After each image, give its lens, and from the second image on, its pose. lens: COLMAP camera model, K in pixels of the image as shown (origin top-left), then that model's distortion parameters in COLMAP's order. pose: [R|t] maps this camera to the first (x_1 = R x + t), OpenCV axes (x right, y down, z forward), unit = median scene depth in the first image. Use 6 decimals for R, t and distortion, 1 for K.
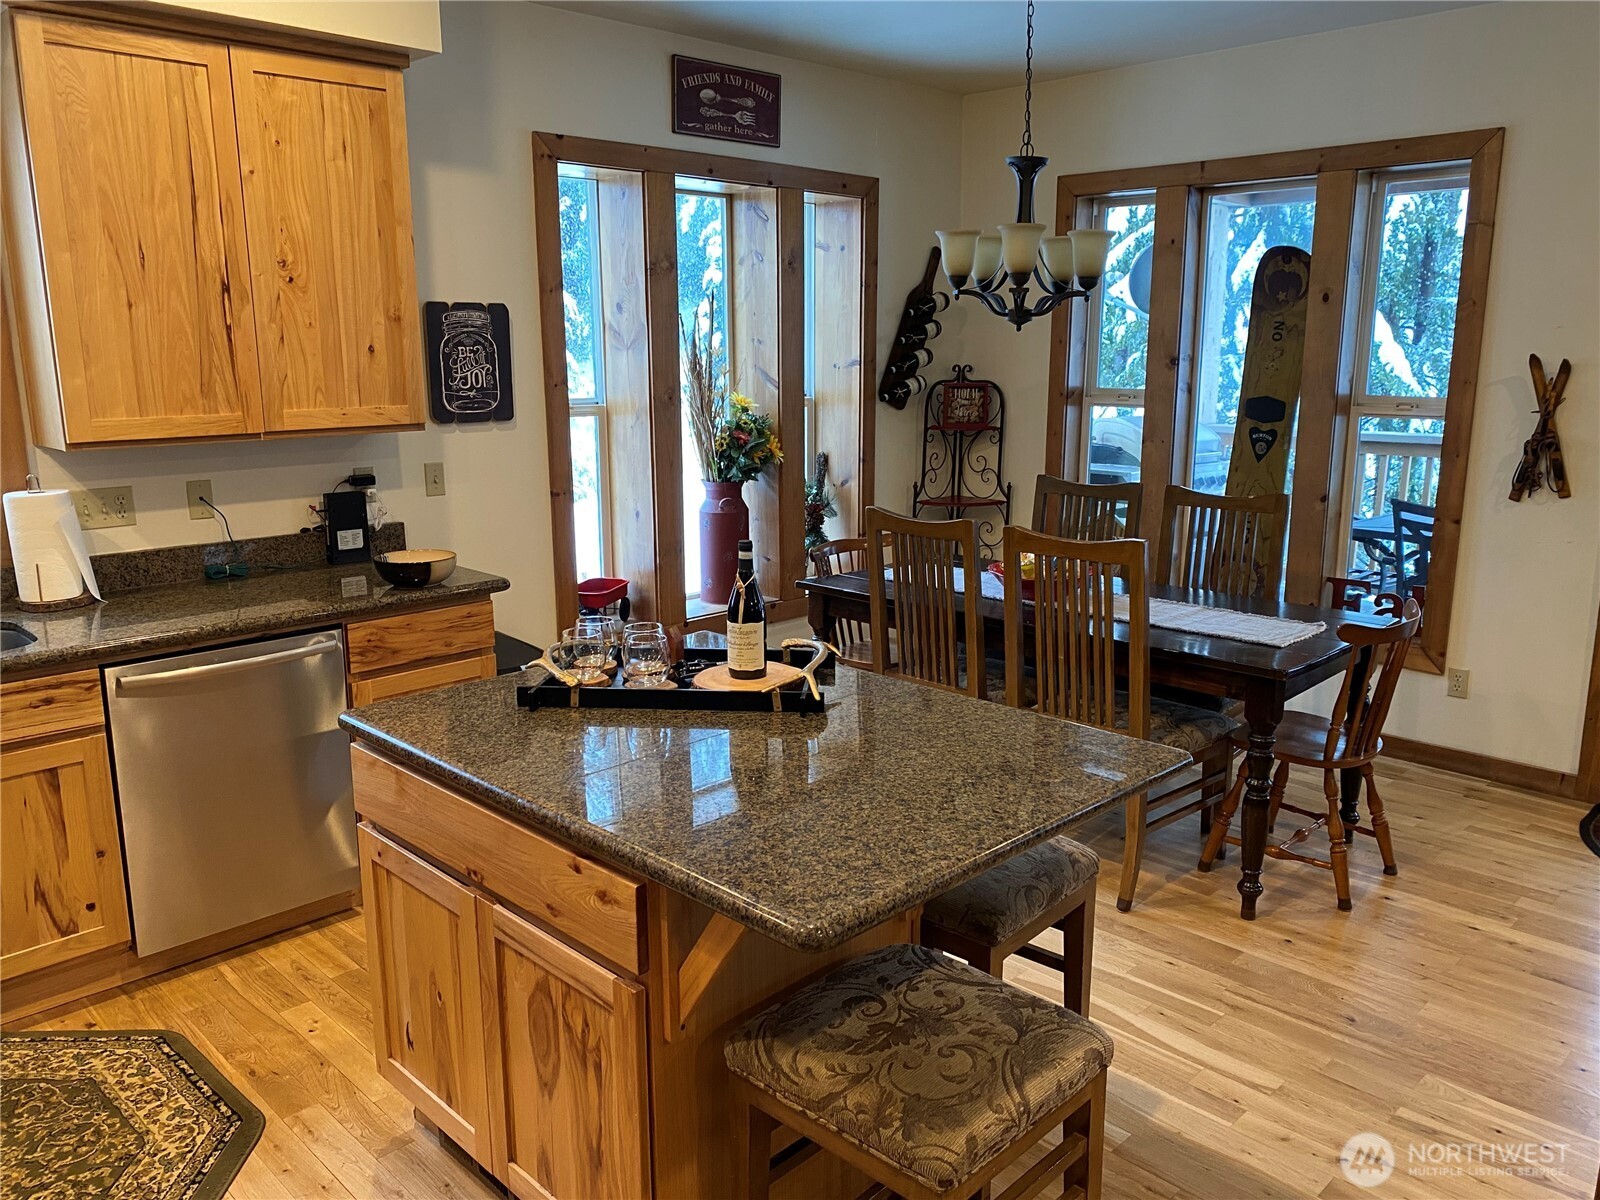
lens RADIAL K [[1207.1, 0, 800.5], [0, 1207.1, 595.0], [0, 0, 1]] dist [0.026541, -0.036460]
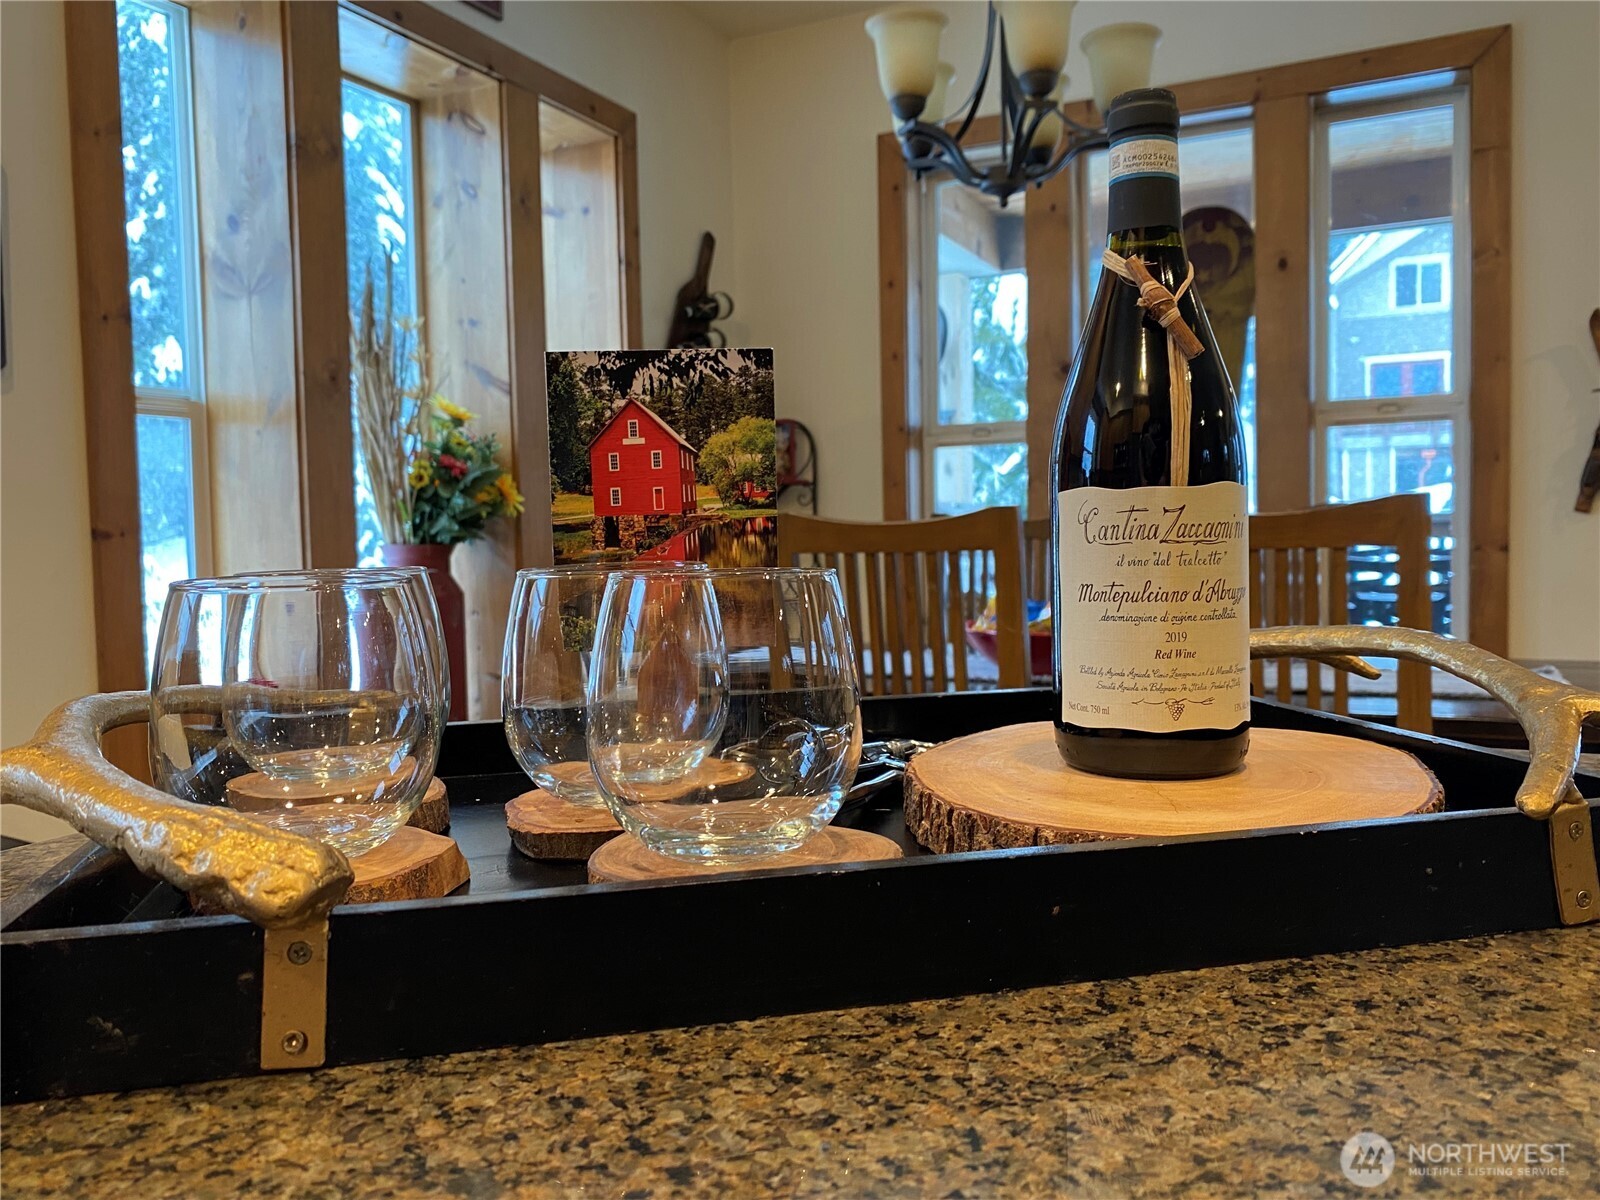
lens RADIAL K [[1207.1, 0, 795.1], [0, 1207.1, 590.5], [0, 0, 1]] dist [0.026541, -0.036460]
pose [[0.947345, -0.032904, 0.318518, -0.099709], [0.082971, 0.985958, -0.144923, 0.036955], [-0.309277, 0.163720, 0.936773, 0.481354]]
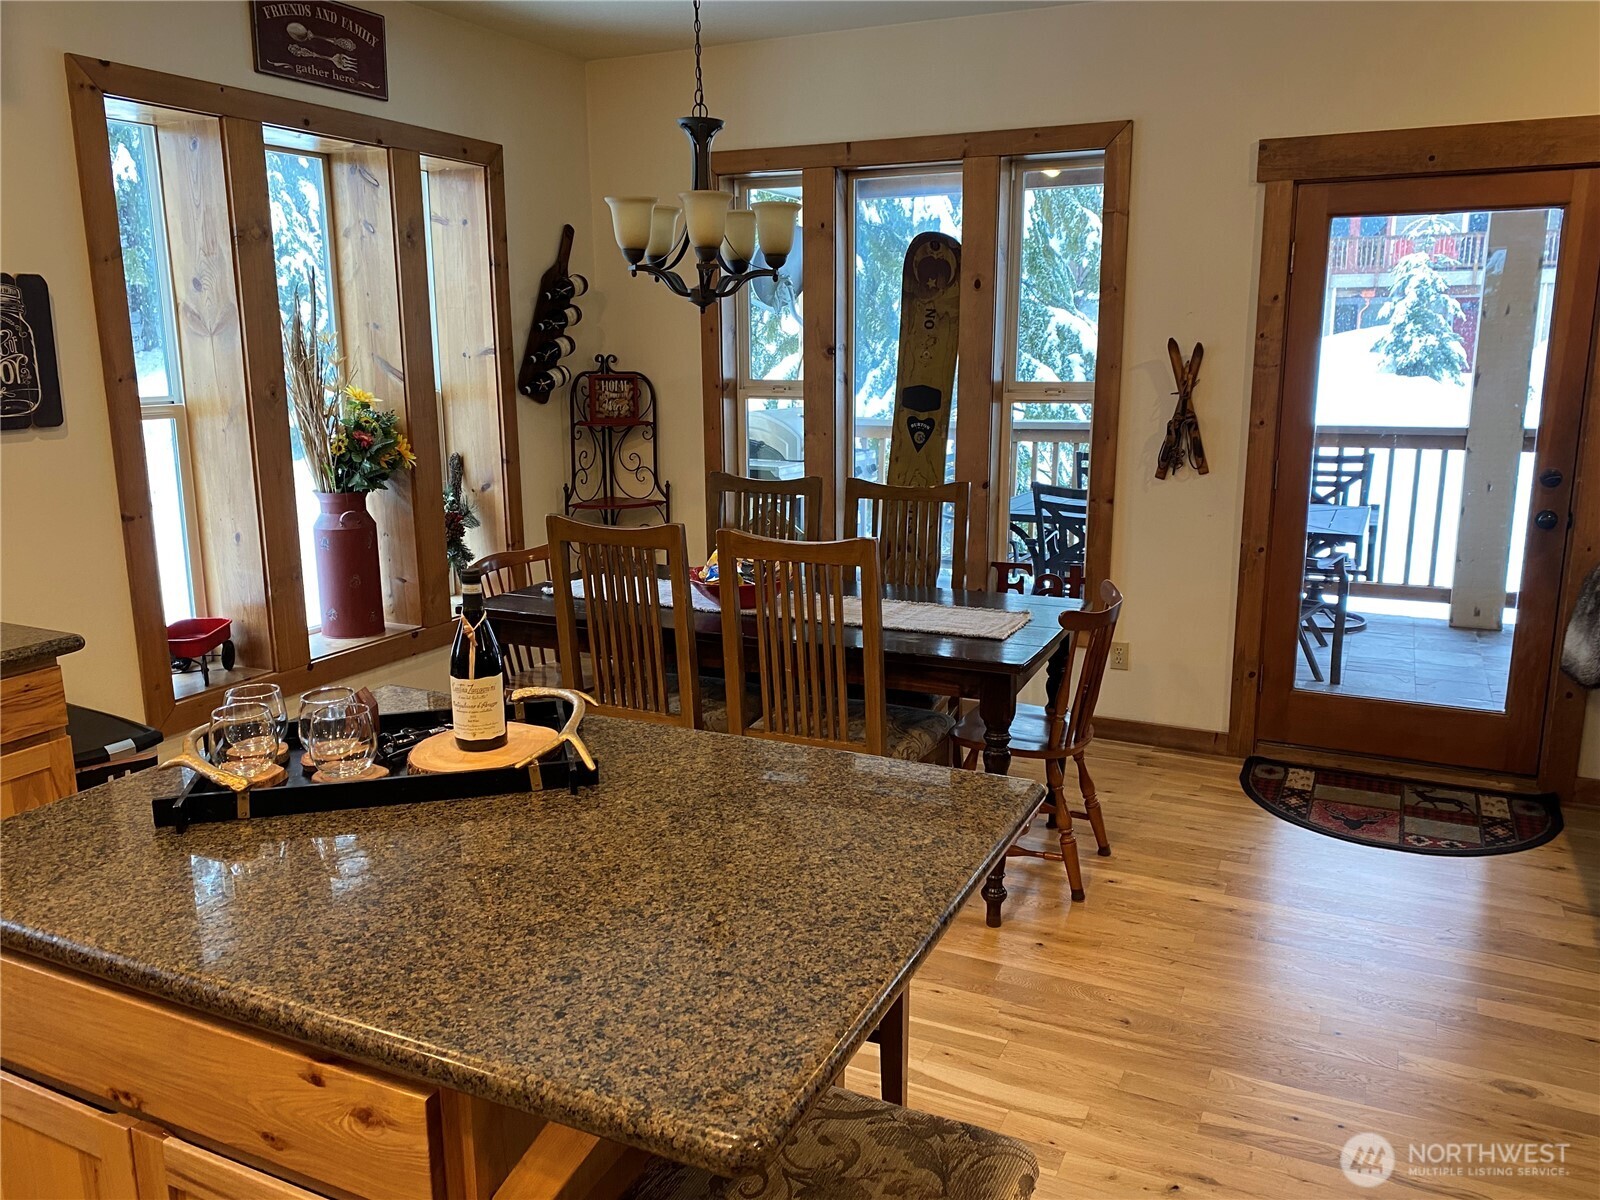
lens RADIAL K [[1207.1, 0, 799.2], [0, 1207.1, 587.9], [0, 0, 1]] dist [0.026541, -0.036460]
pose [[0.941363, -0.069916, 0.330072, -0.059670], [0.071178, 0.997429, 0.008278, -0.014683], [-0.329802, 0.015702, 0.943920, 0.118883]]
